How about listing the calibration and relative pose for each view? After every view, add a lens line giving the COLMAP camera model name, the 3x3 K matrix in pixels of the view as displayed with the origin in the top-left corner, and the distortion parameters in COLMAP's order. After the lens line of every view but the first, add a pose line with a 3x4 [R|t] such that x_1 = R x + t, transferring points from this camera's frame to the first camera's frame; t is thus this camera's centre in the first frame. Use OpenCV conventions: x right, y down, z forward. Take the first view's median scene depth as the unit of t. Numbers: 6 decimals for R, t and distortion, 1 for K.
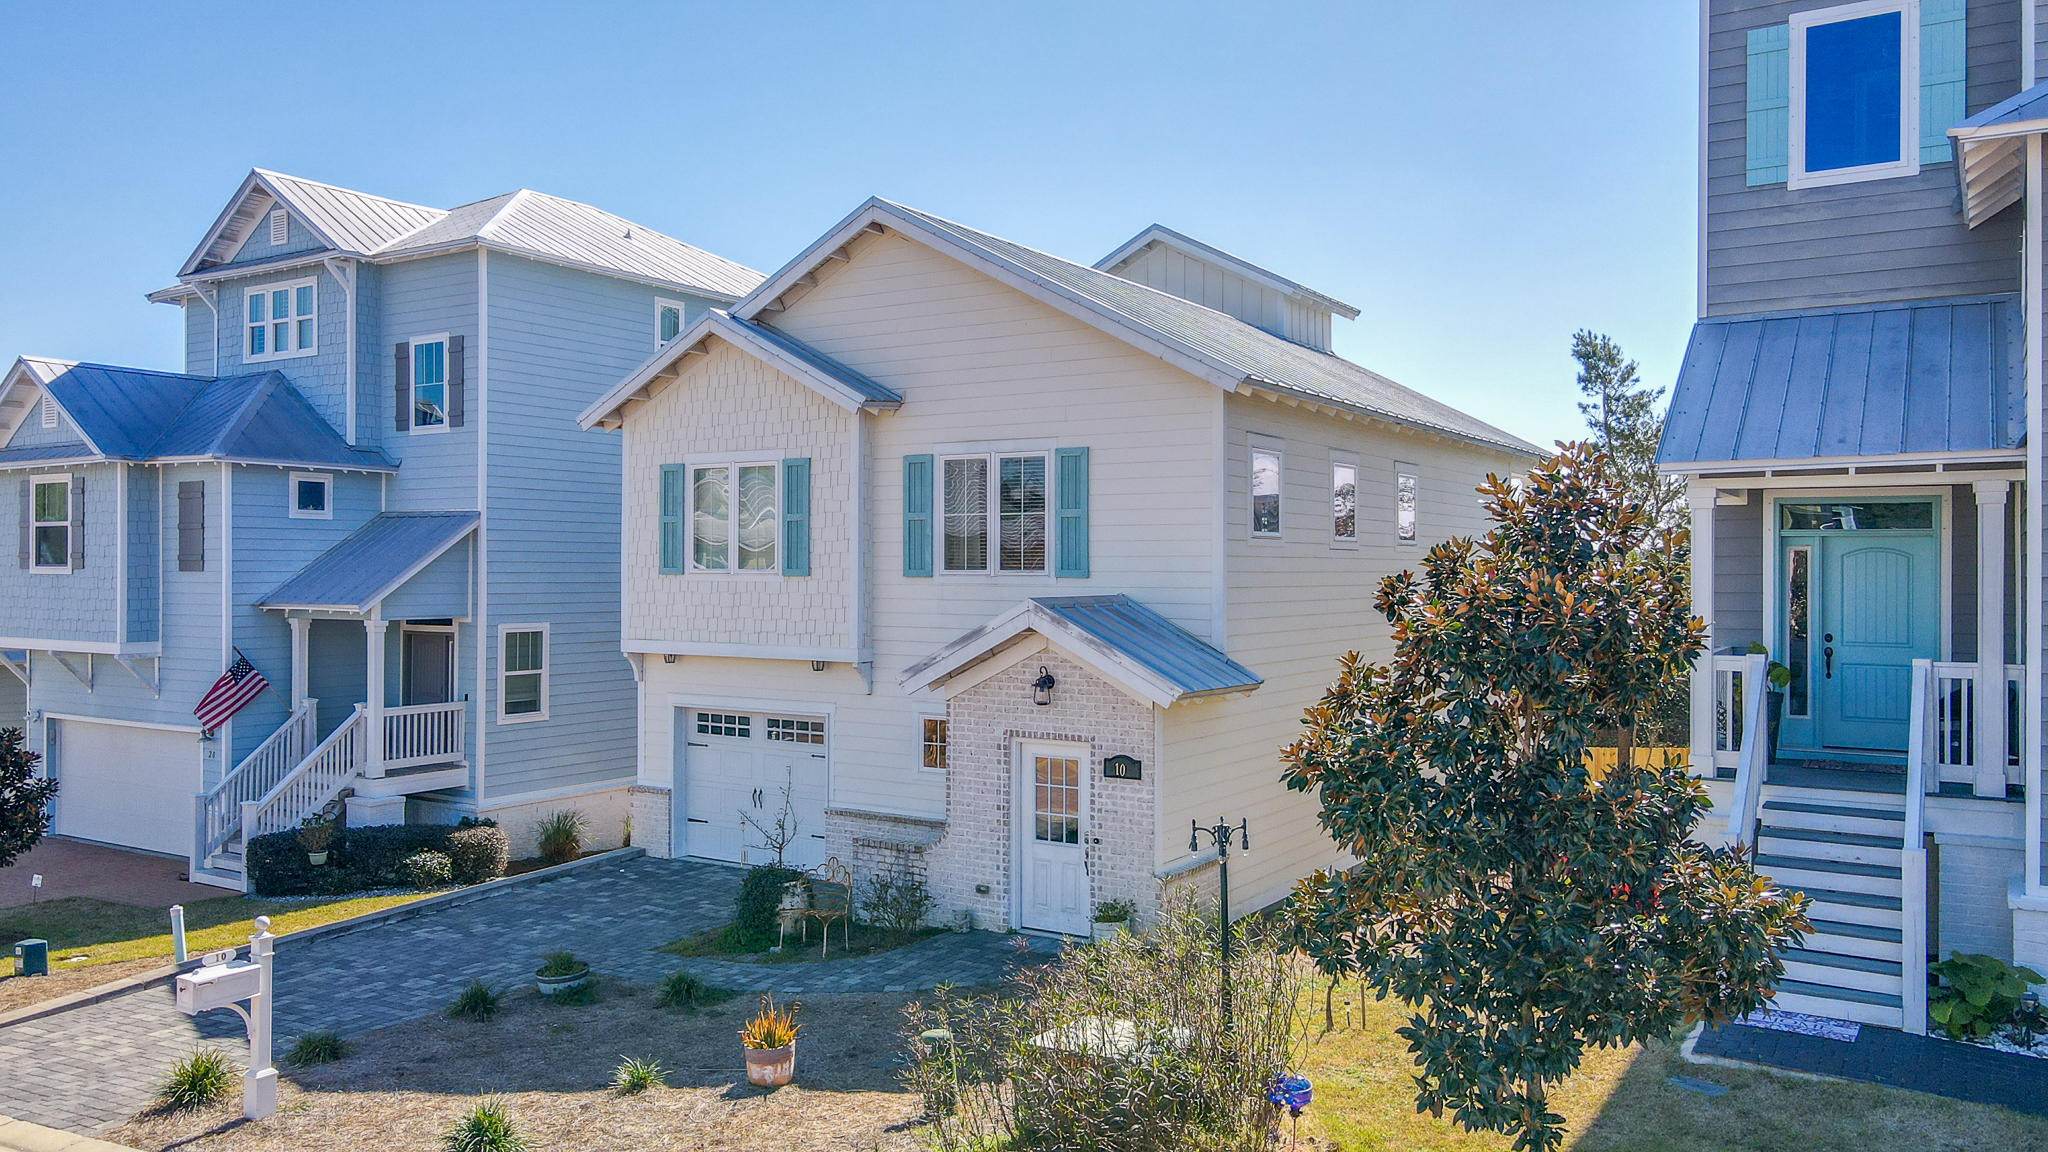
lens RADIAL K [[1525.2, 0, 1024.0], [0, 1525.2, 576.0], [0, 0, 1]] dist [0.007109, 0.003304]
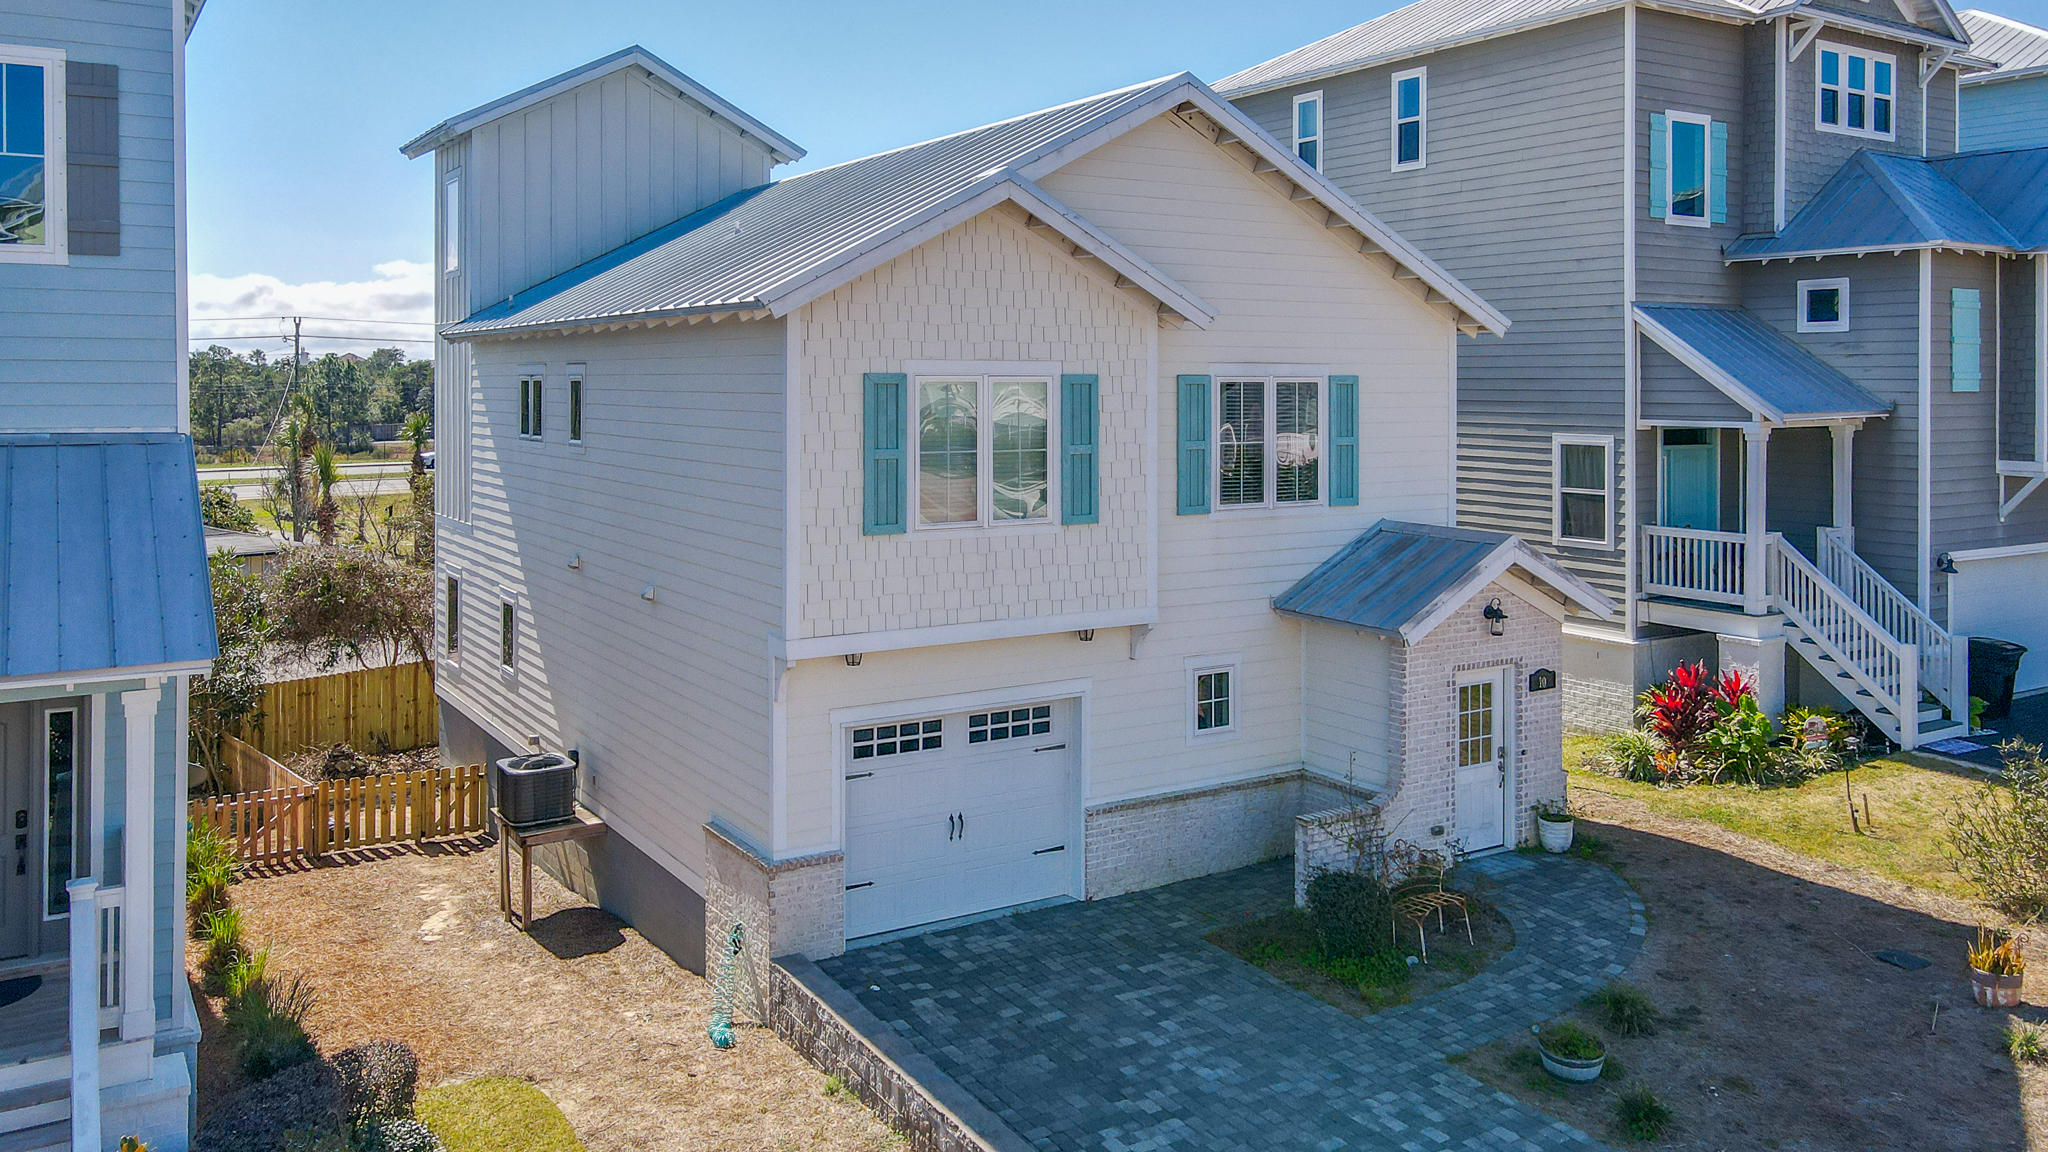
lens RADIAL K [[1568.8, 0, 1013.5], [0, 1568.8, 391.9], [0, 0, 1]] dist [0.004886, 0.006370]
pose [[0.423191, -0.010125, 0.905984, -0.866996], [0.003701, 0.999949, 0.009446, -0.073423], [-0.906033, -0.000644, 0.423207, 0.667285]]
